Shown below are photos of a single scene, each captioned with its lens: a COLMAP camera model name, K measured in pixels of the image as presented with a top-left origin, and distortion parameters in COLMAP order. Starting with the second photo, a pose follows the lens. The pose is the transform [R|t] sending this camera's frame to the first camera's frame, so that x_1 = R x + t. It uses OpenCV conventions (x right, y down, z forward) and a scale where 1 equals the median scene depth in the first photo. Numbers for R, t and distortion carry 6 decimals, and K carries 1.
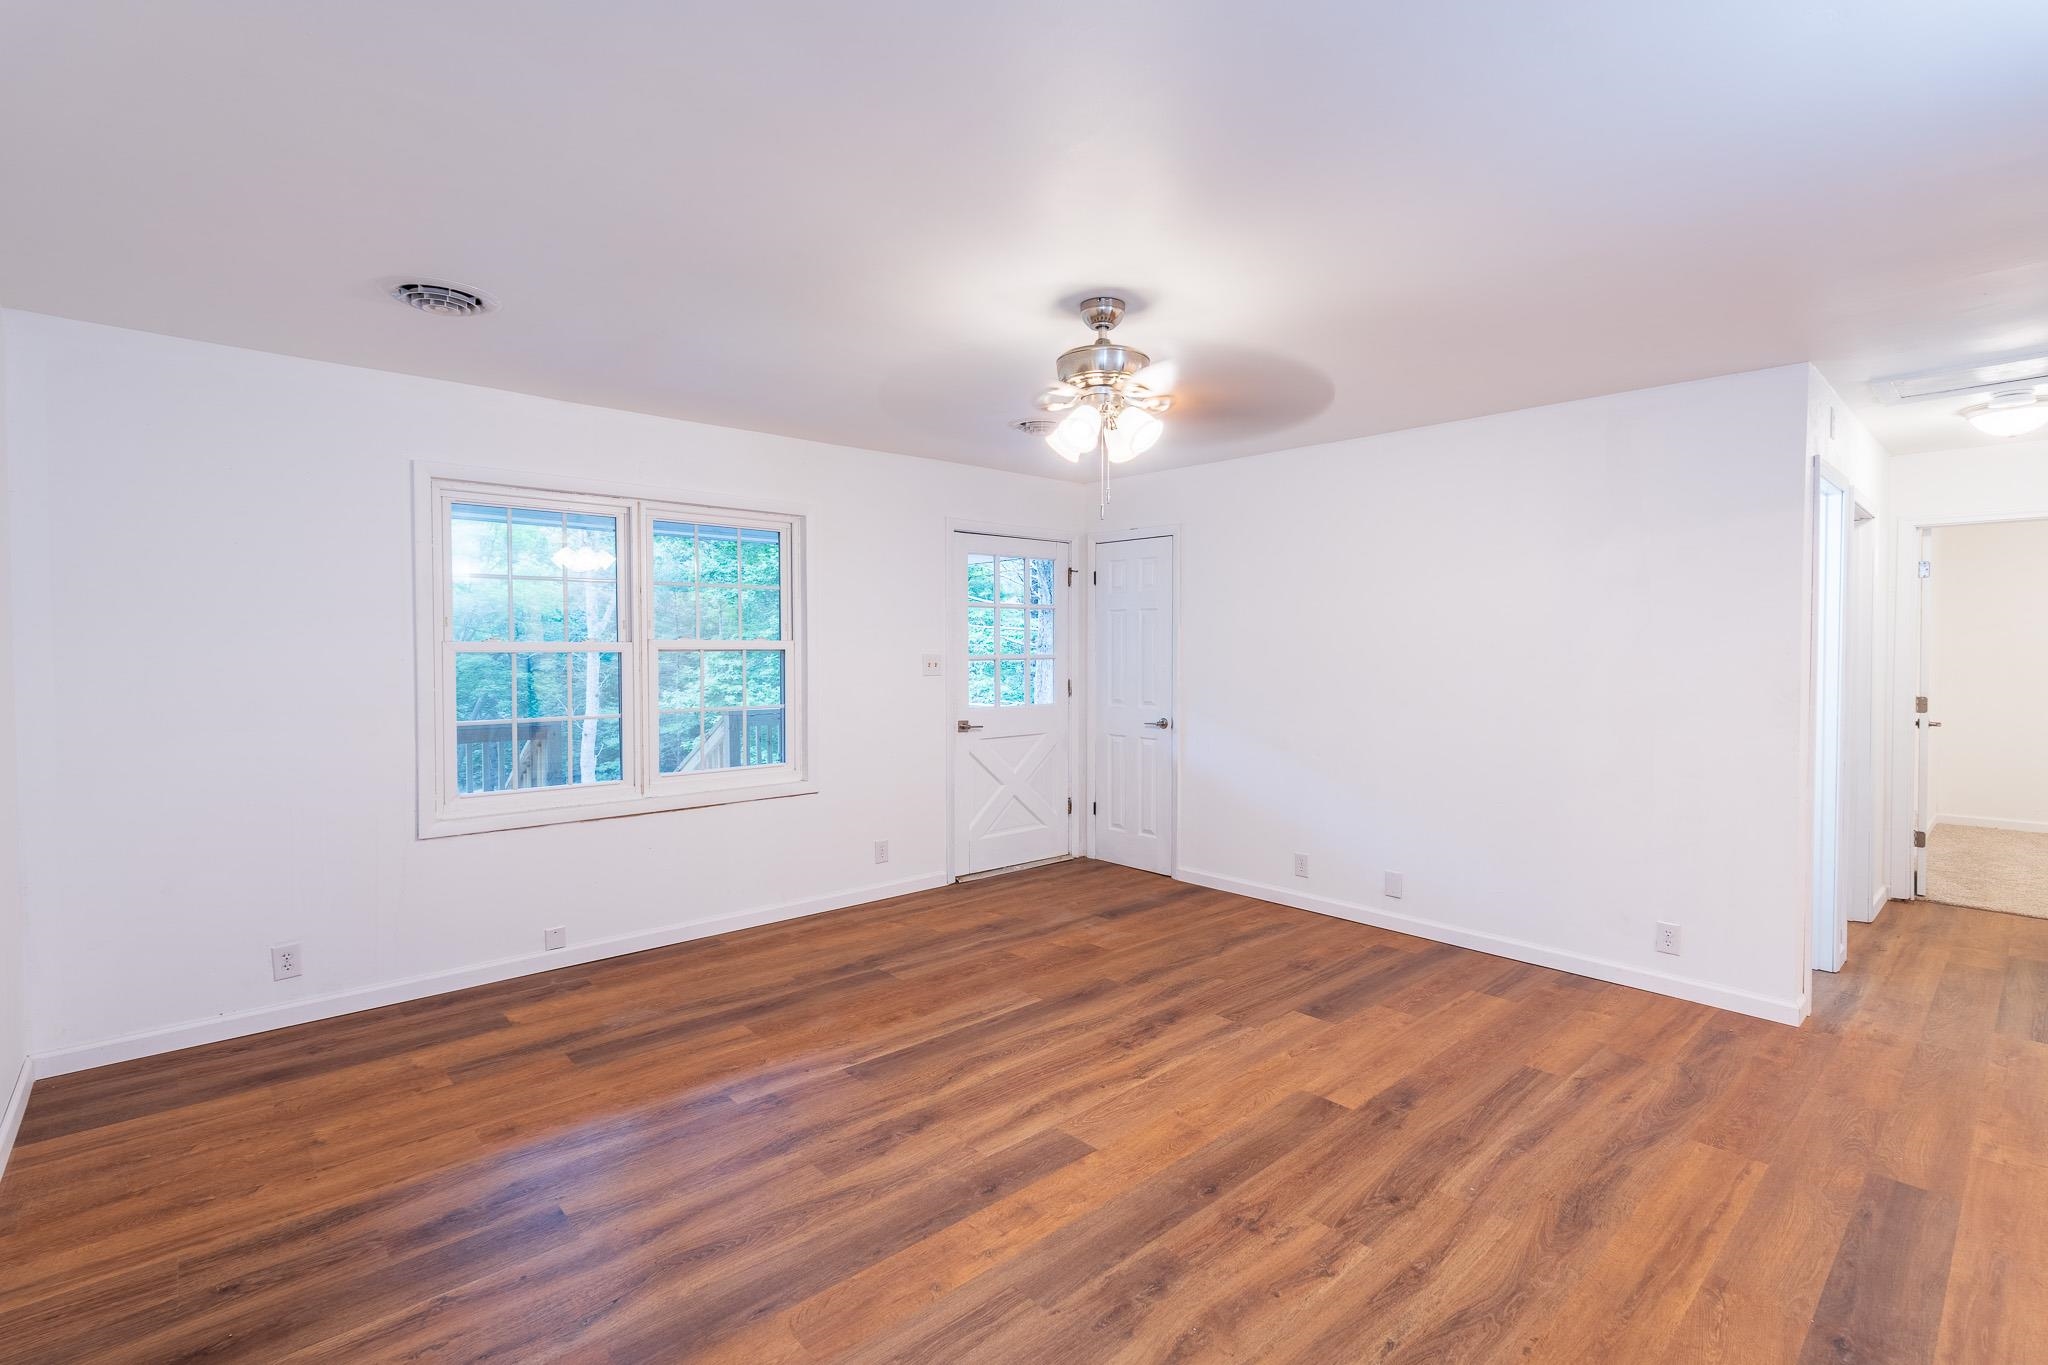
lens RADIAL K [[947.6, 0, 1014.3], [0, 947.6, 654.7], [0, 0, 1]] dist [0.000245, -0.000416]
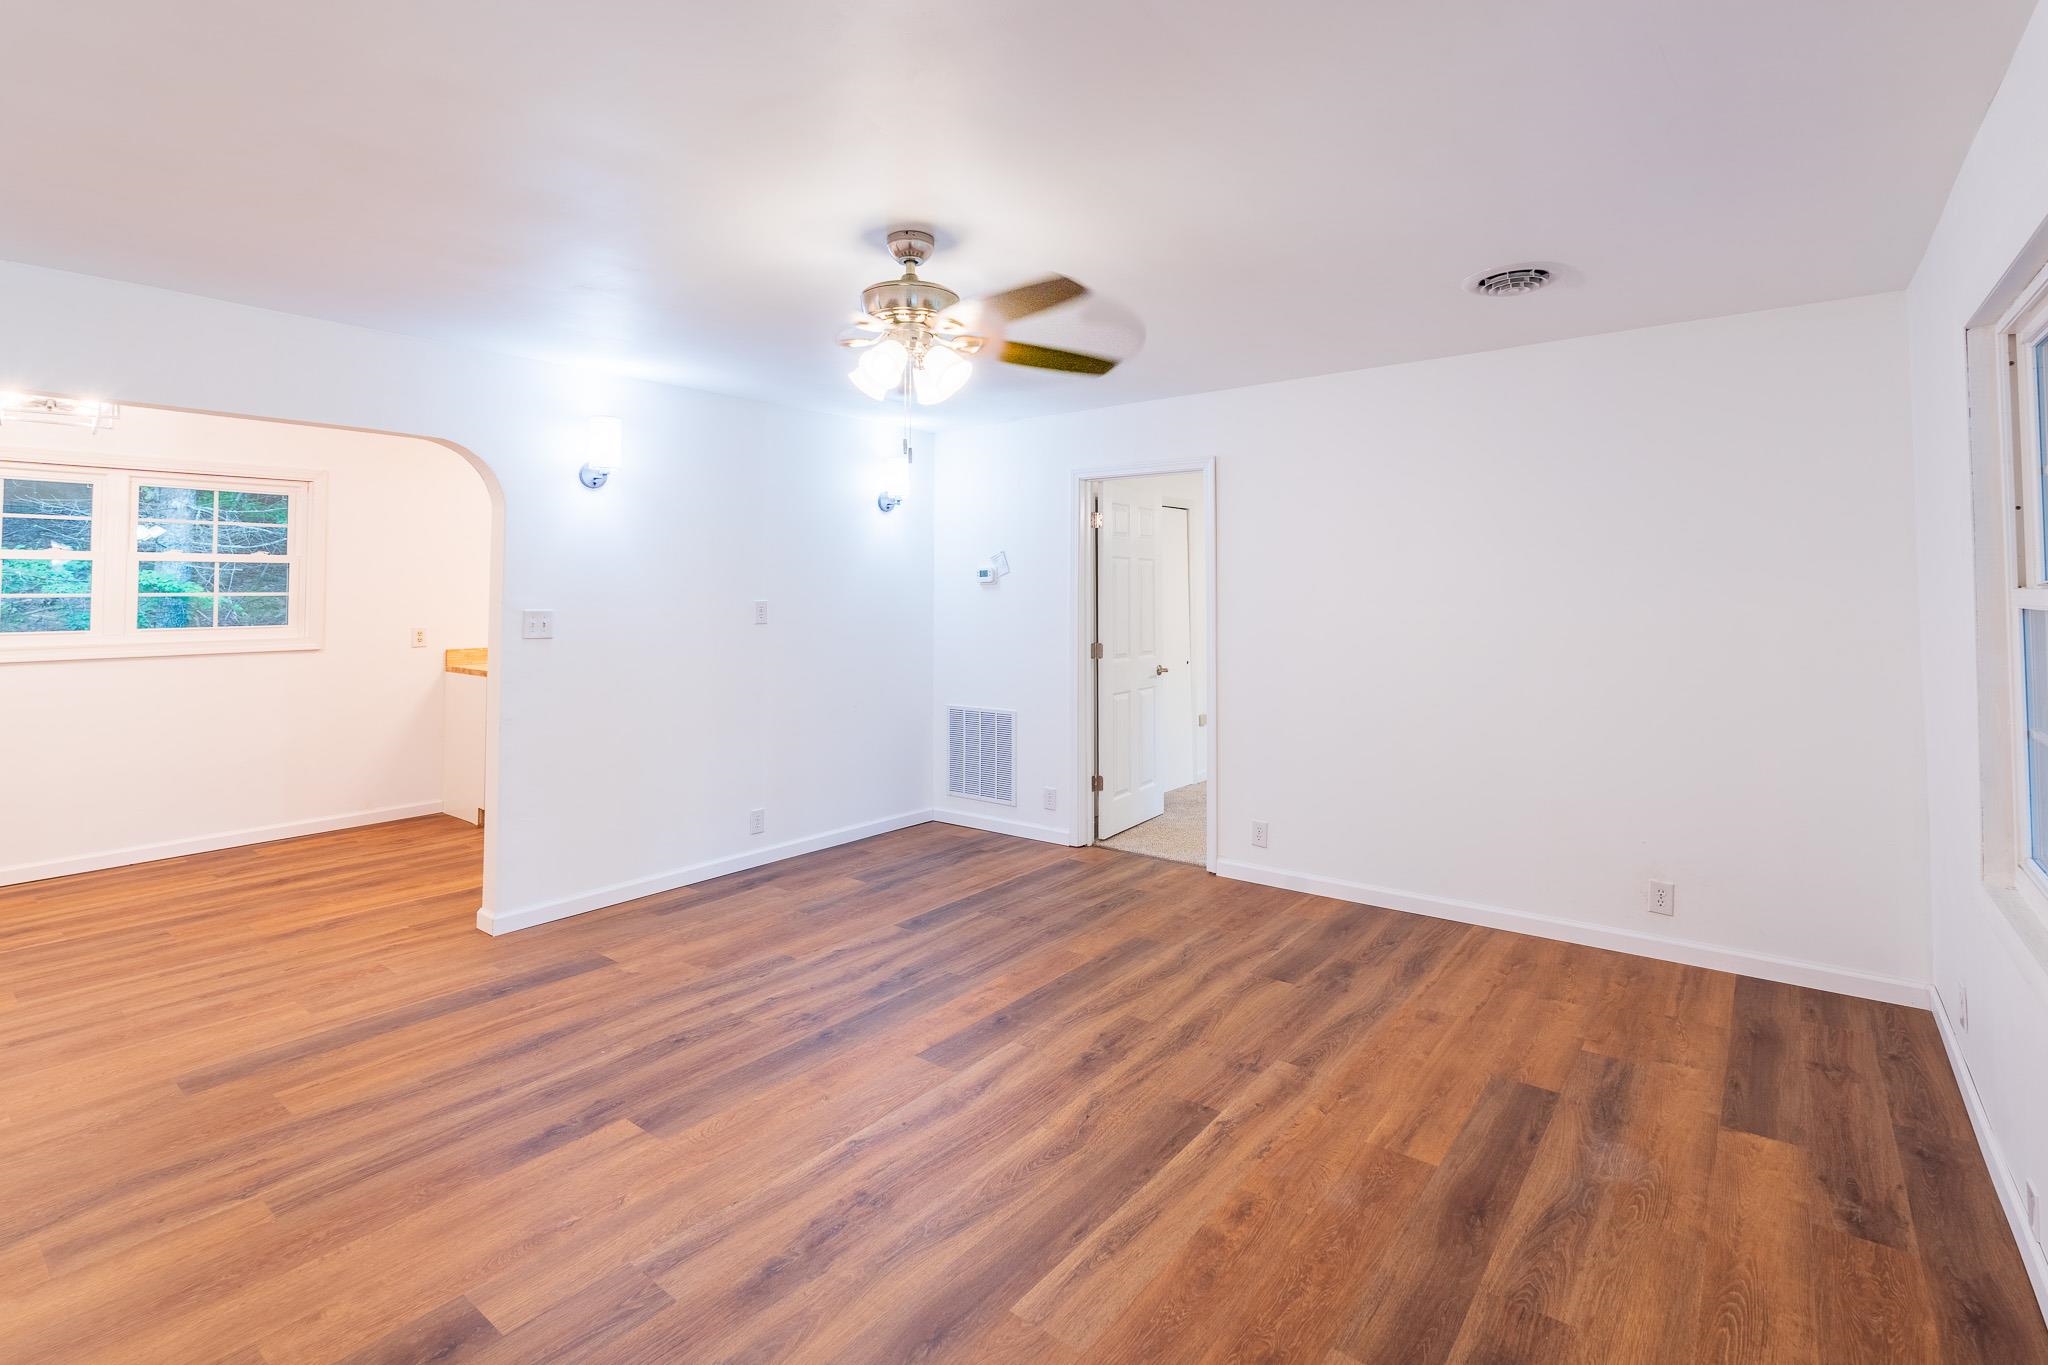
lens RADIAL K [[965.0, 0, 1032.6], [0, 965.0, 583.9], [0, 0, 1]] dist [-0.001317, -0.000075]
pose [[-0.984090, 0.000530, -0.177668, 0.131843], [0.000714, 0.999999, -0.000977, -0.021899], [0.177668, -0.001088, -0.984090, 1.842386]]
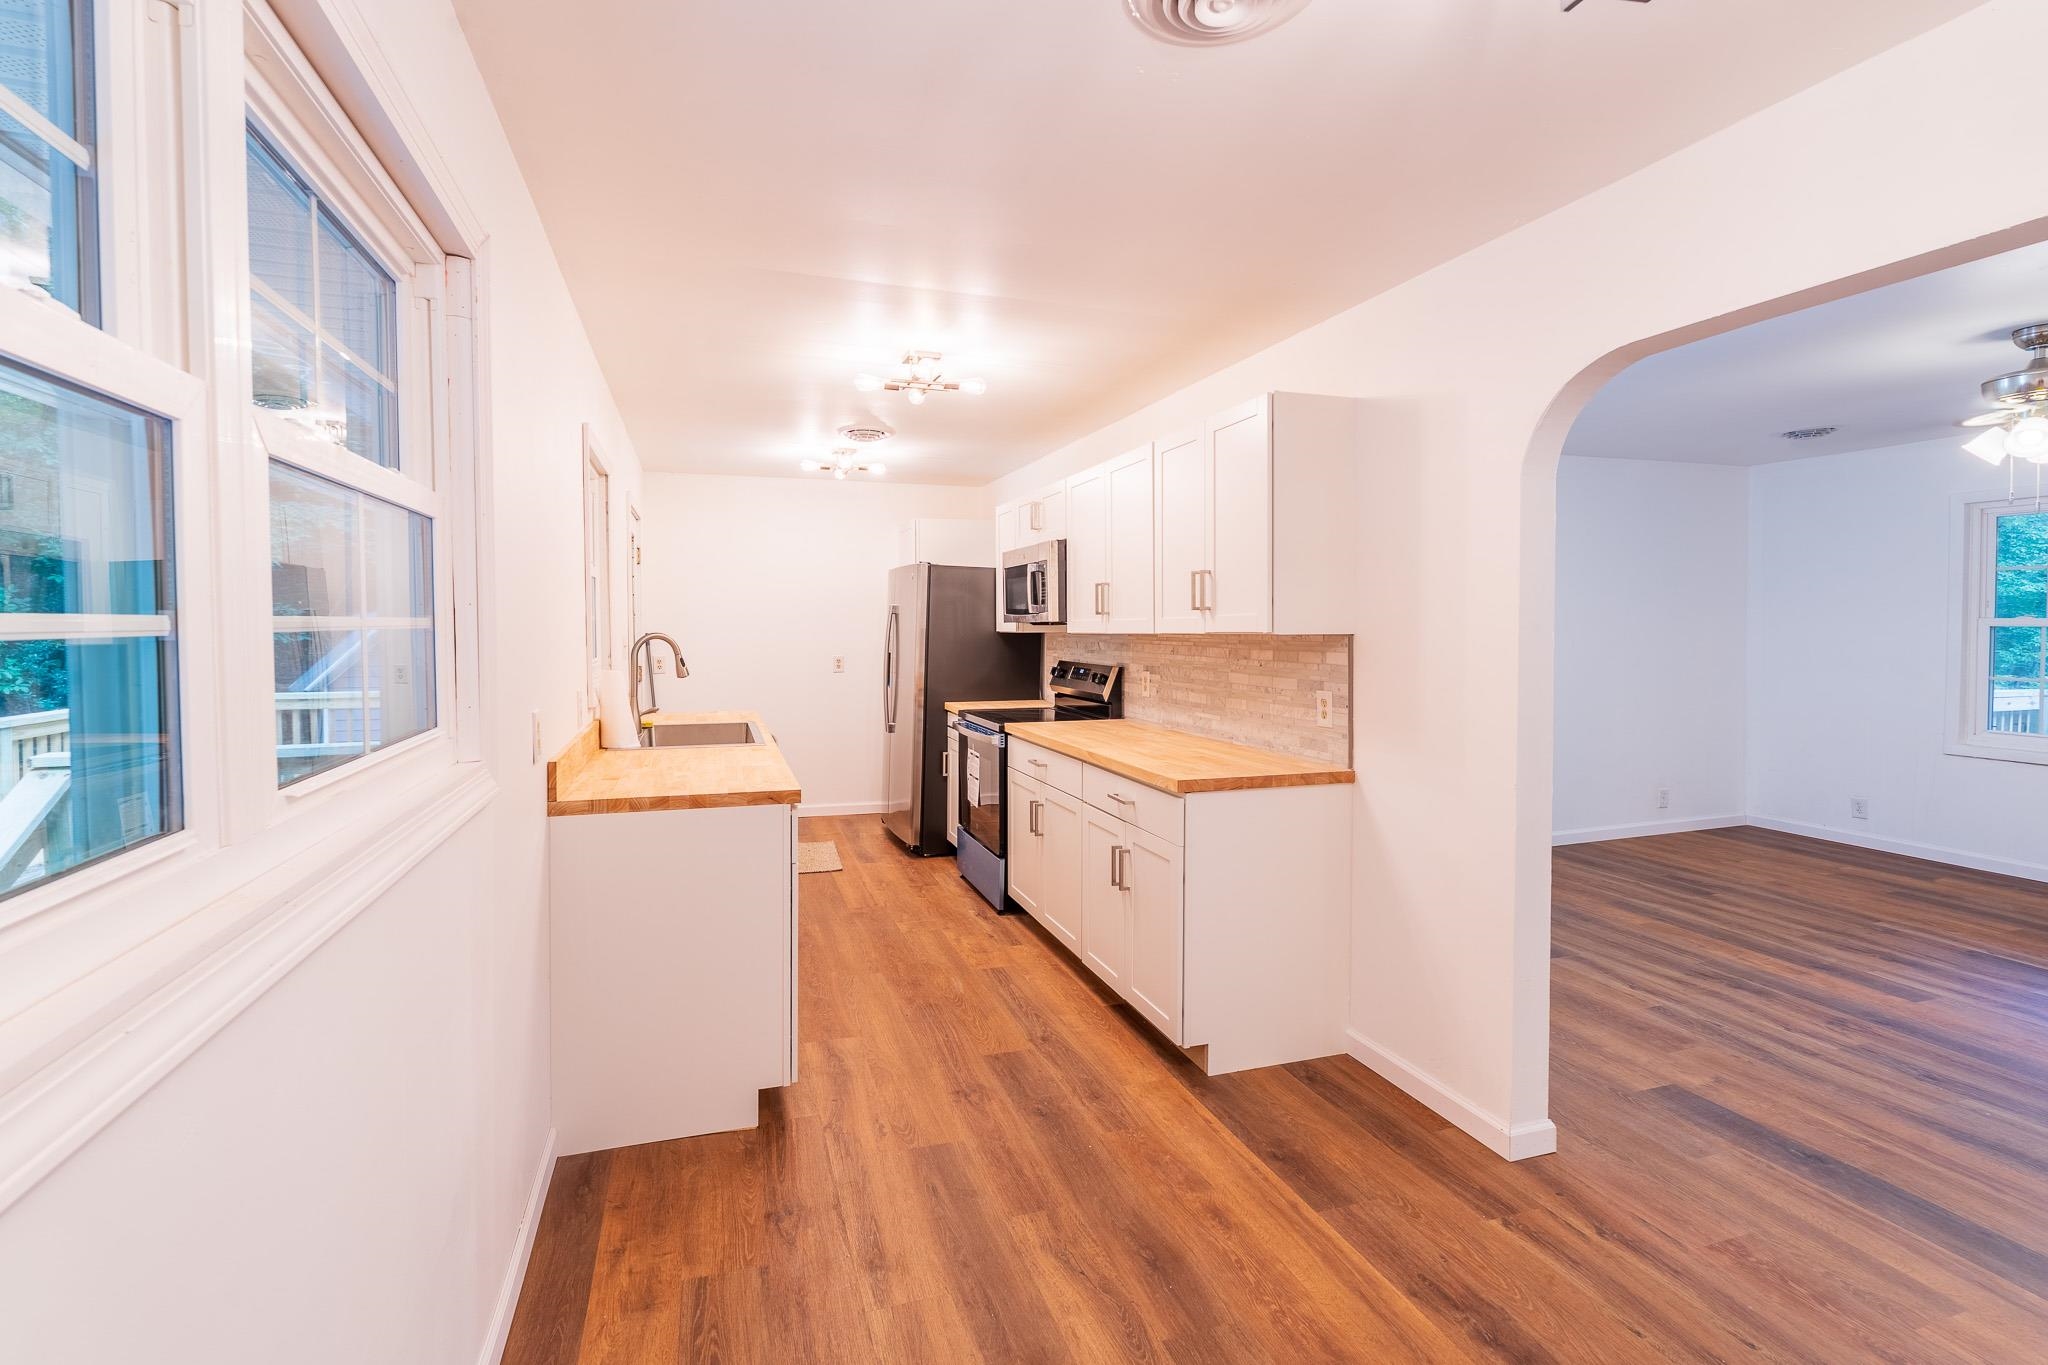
lens RADIAL K [[926.4, 0, 1005.8], [0, 926.4, 652.2], [0, 0, 1]] dist [-0.001469, -0.000738]
pose [[-0.406954, 0.031378, -0.912909, 1.553054], [-0.006008, 0.999296, 0.037025, -0.012987], [0.913429, 0.020552, -0.406479, 0.296896]]
